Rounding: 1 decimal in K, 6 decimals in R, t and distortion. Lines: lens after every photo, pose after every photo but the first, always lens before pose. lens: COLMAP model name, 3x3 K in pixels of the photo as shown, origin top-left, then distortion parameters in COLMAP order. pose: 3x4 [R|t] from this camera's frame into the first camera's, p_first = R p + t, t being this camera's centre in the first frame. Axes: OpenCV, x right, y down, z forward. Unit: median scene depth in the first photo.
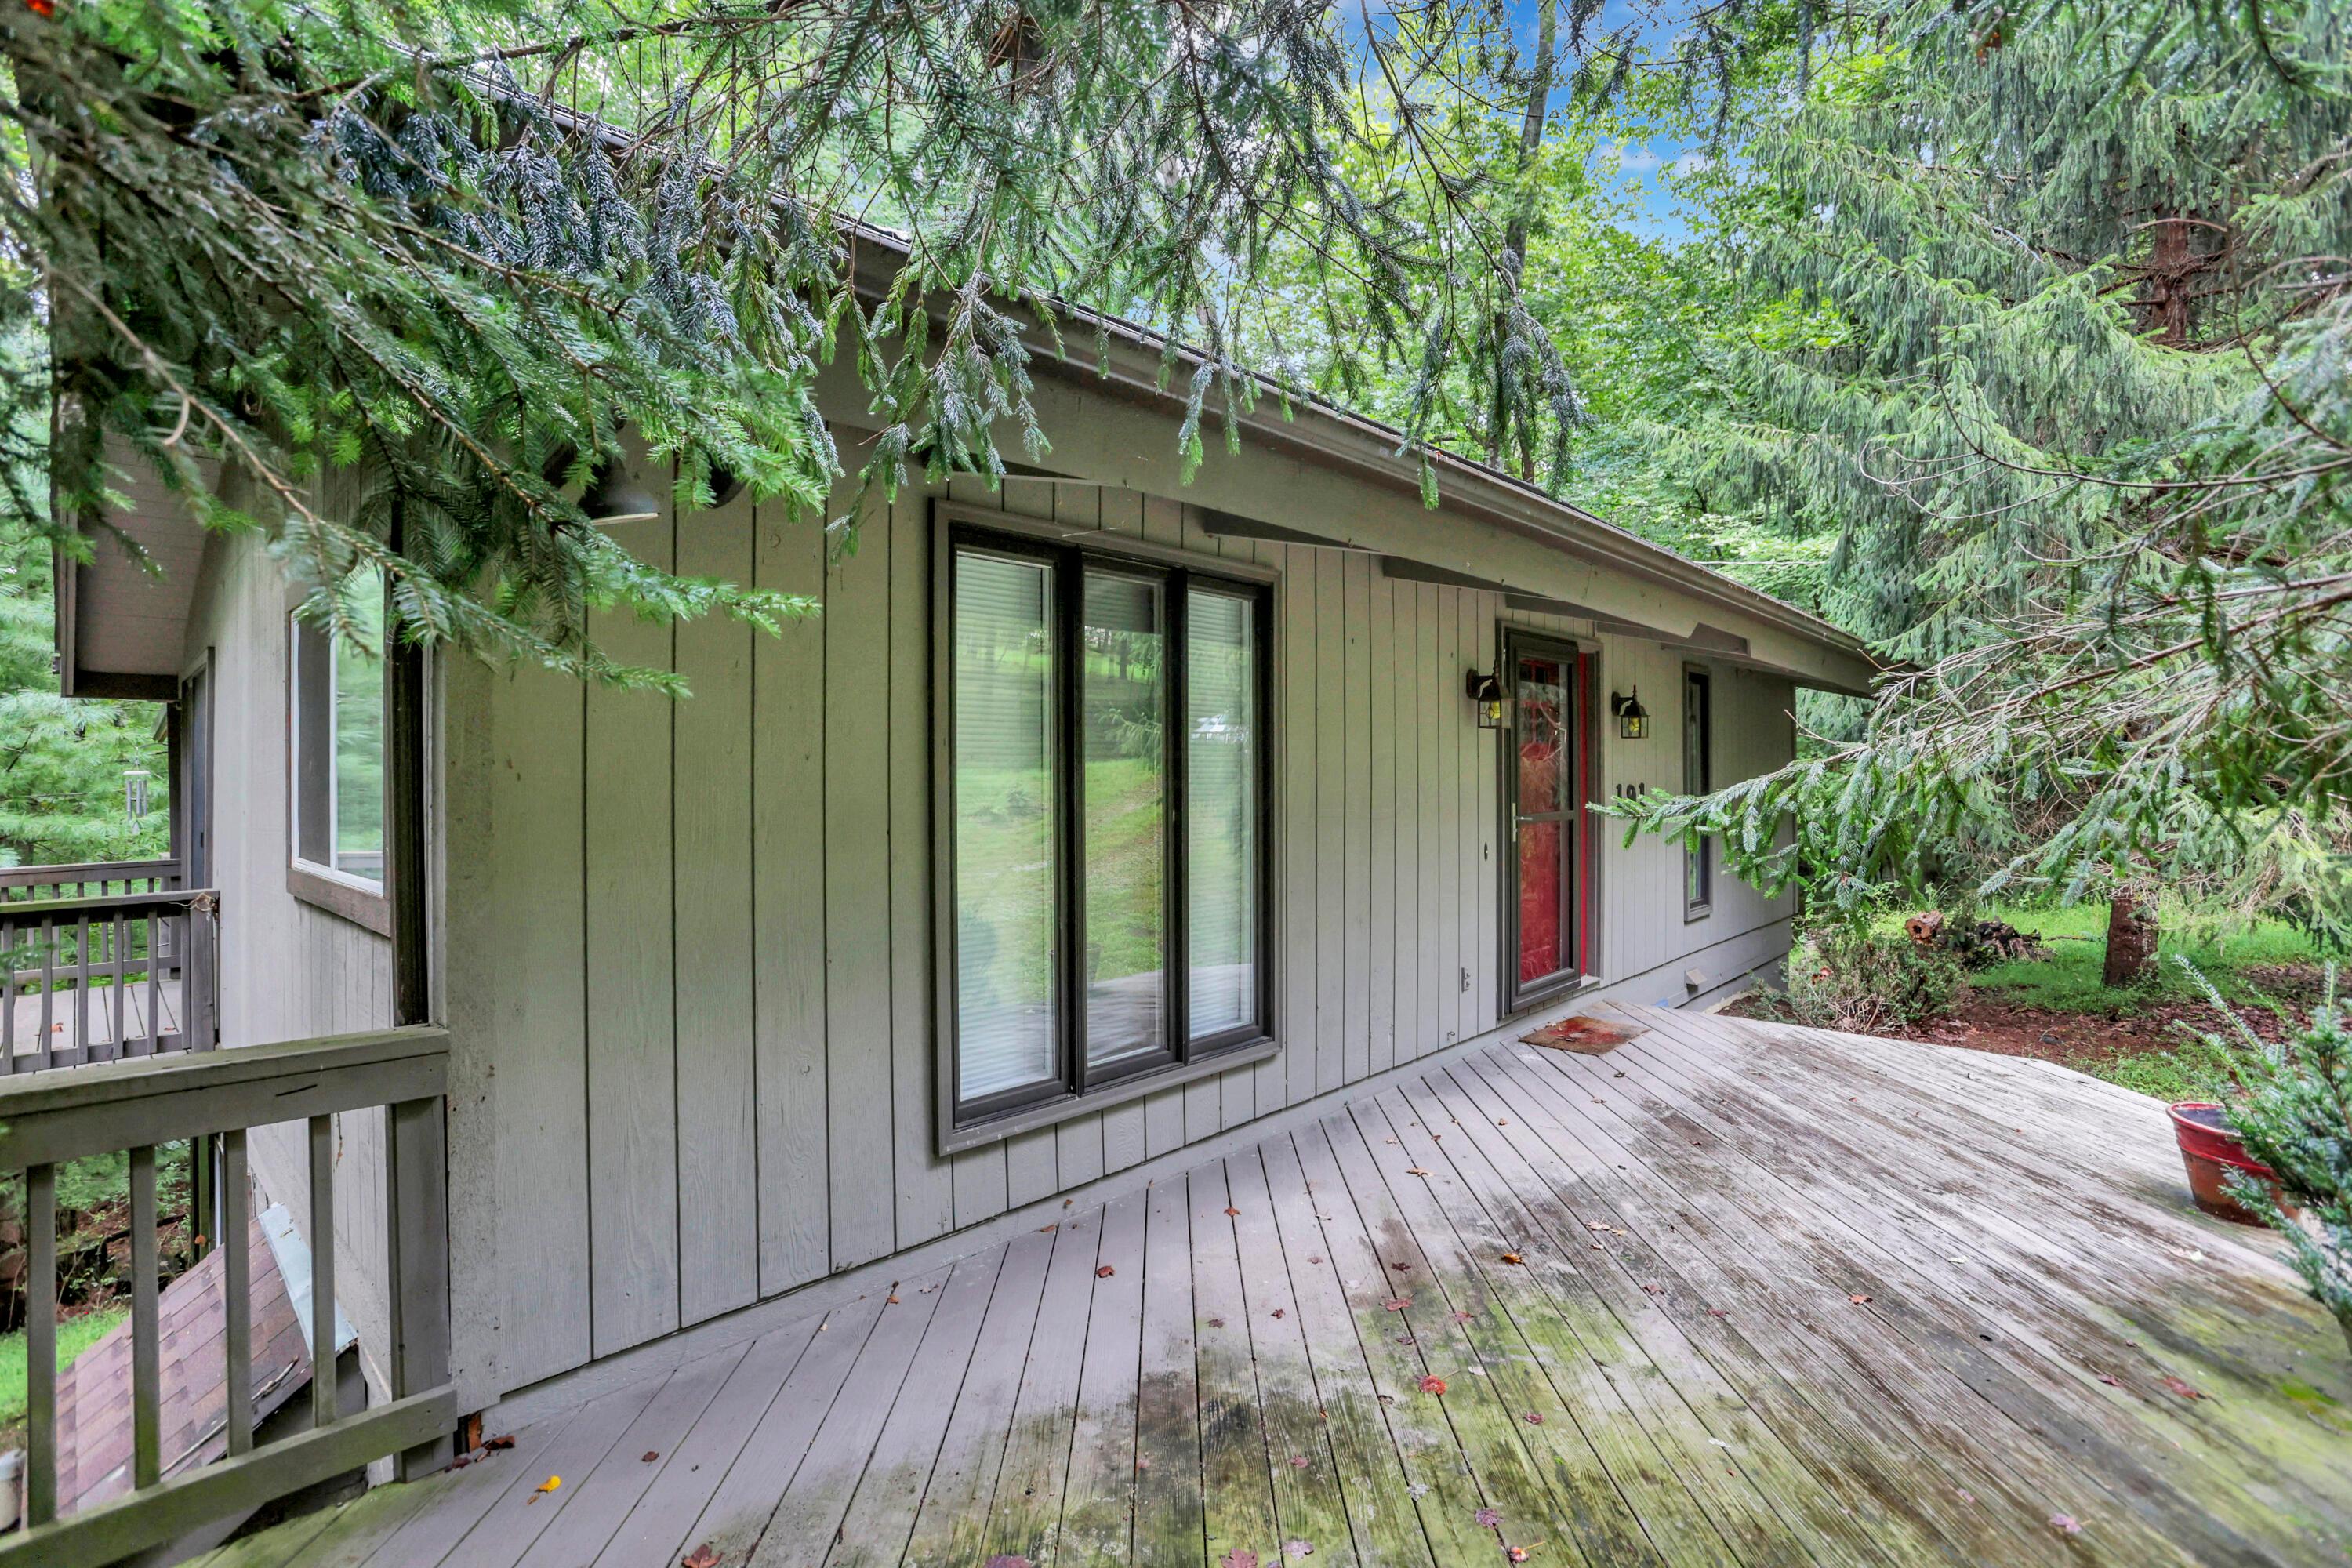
lens RADIAL K [[1098.4, 0, 1176.3], [0, 1098.4, 784.0], [0, 0, 1]] dist [-0.023002, 0.003559]
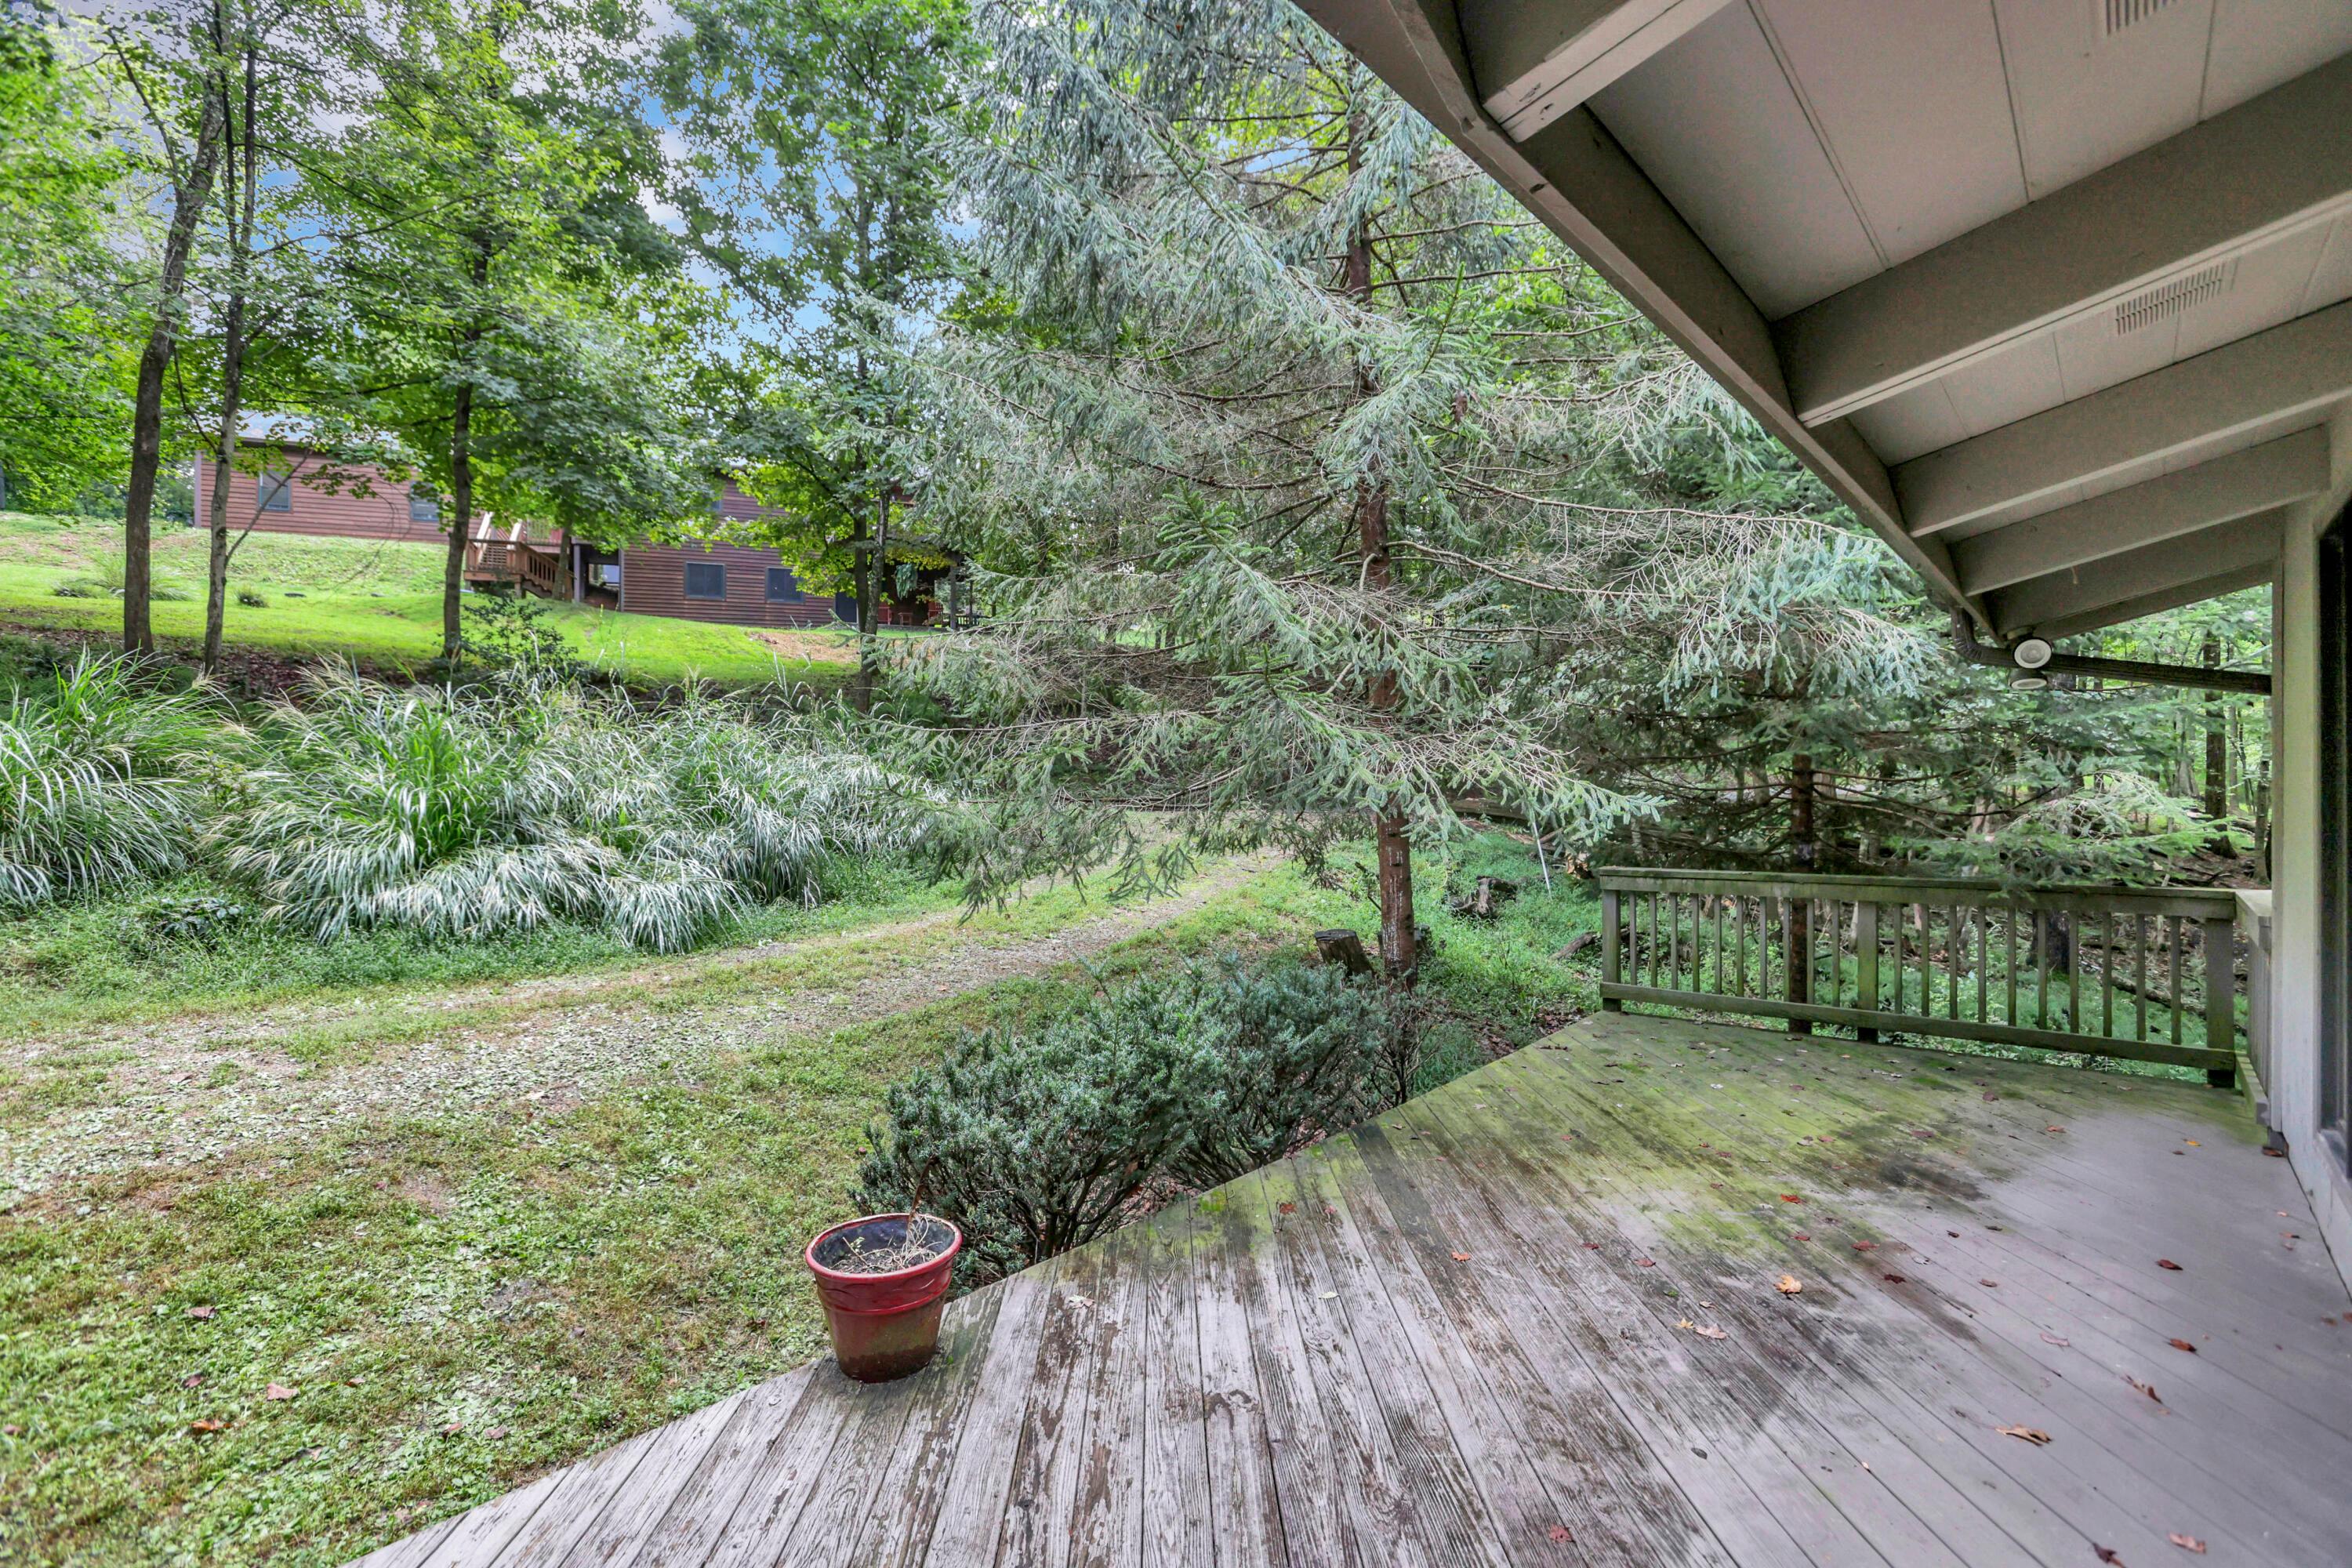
lens RADIAL K [[1098.4, 0, 1176.6], [0, 1098.4, 784.5], [0, 0, 1]] dist [-0.023002, 0.003559]
pose [[-0.999873, 0.011065, -0.011459, 0.864371], [0.011099, 0.999934, -0.002931, -0.014528], [0.011425, -0.003058, -0.999930, 1.974650]]
